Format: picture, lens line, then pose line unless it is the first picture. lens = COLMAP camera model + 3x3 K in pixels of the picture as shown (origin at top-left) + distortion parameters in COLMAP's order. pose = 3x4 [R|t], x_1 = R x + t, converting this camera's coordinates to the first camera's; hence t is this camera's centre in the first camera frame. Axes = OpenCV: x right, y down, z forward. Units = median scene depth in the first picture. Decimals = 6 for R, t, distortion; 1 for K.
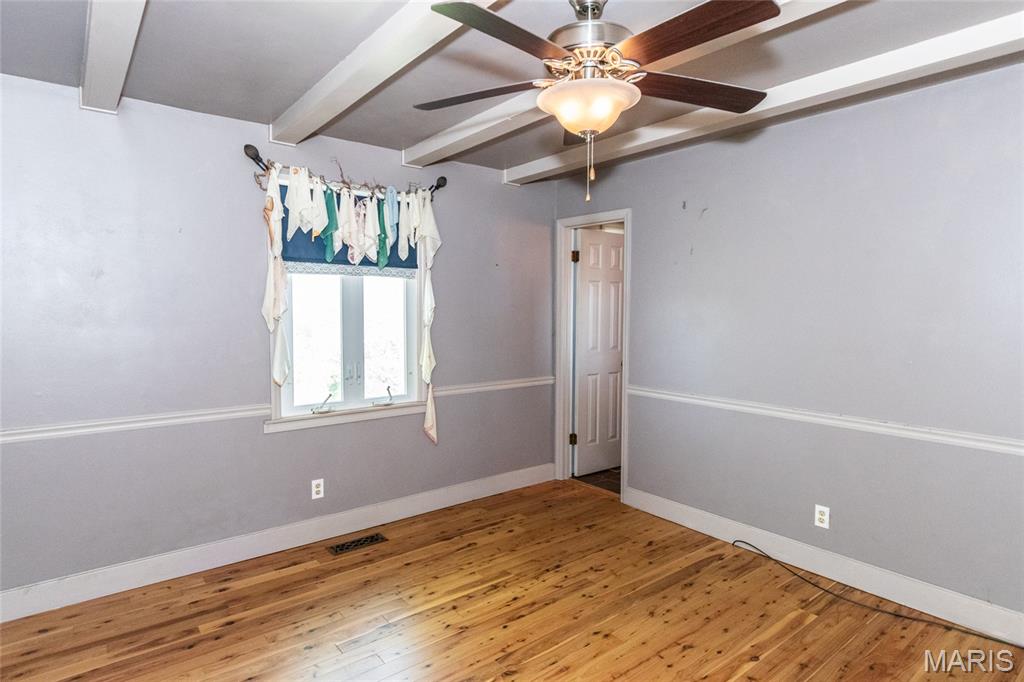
lens RADIAL K [[565.4, 0, 512.7], [0, 565.4, 336.4], [0, 0, 1]] dist [-0.008641, -0.006653]
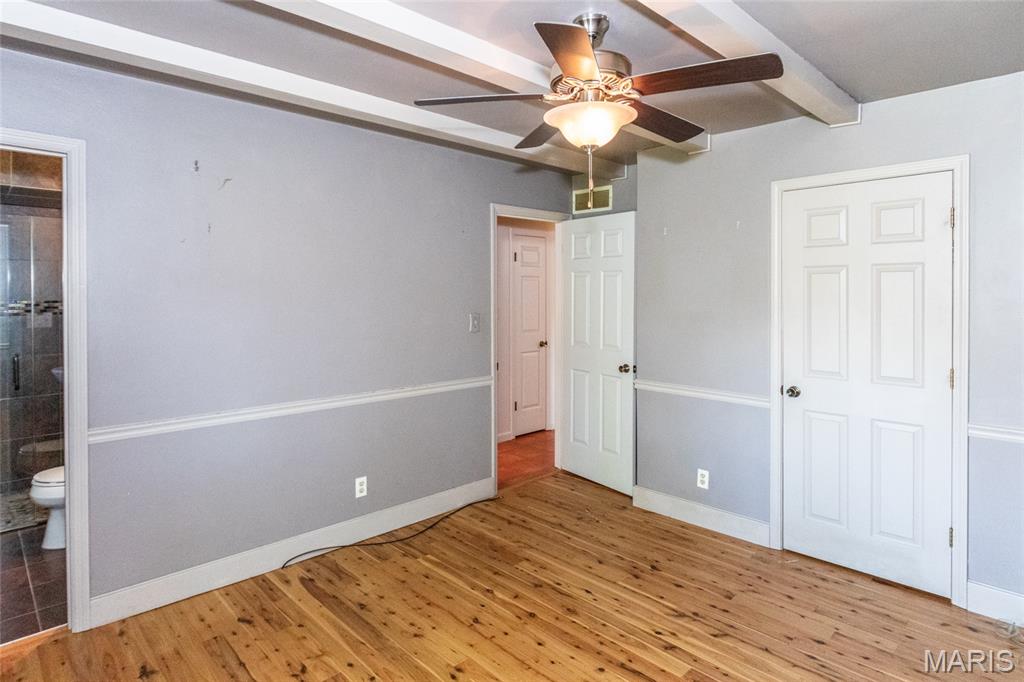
lens RADIAL K [[565.4, 0, 521.1], [0, 565.4, 301.4], [0, 0, 1]] dist [-0.008641, -0.006653]
pose [[-0.096691, -0.023260, 0.995043, -0.621456], [0.060411, 0.997747, 0.029193, -0.063400], [-0.993479, 0.062934, -0.095068, 0.819920]]
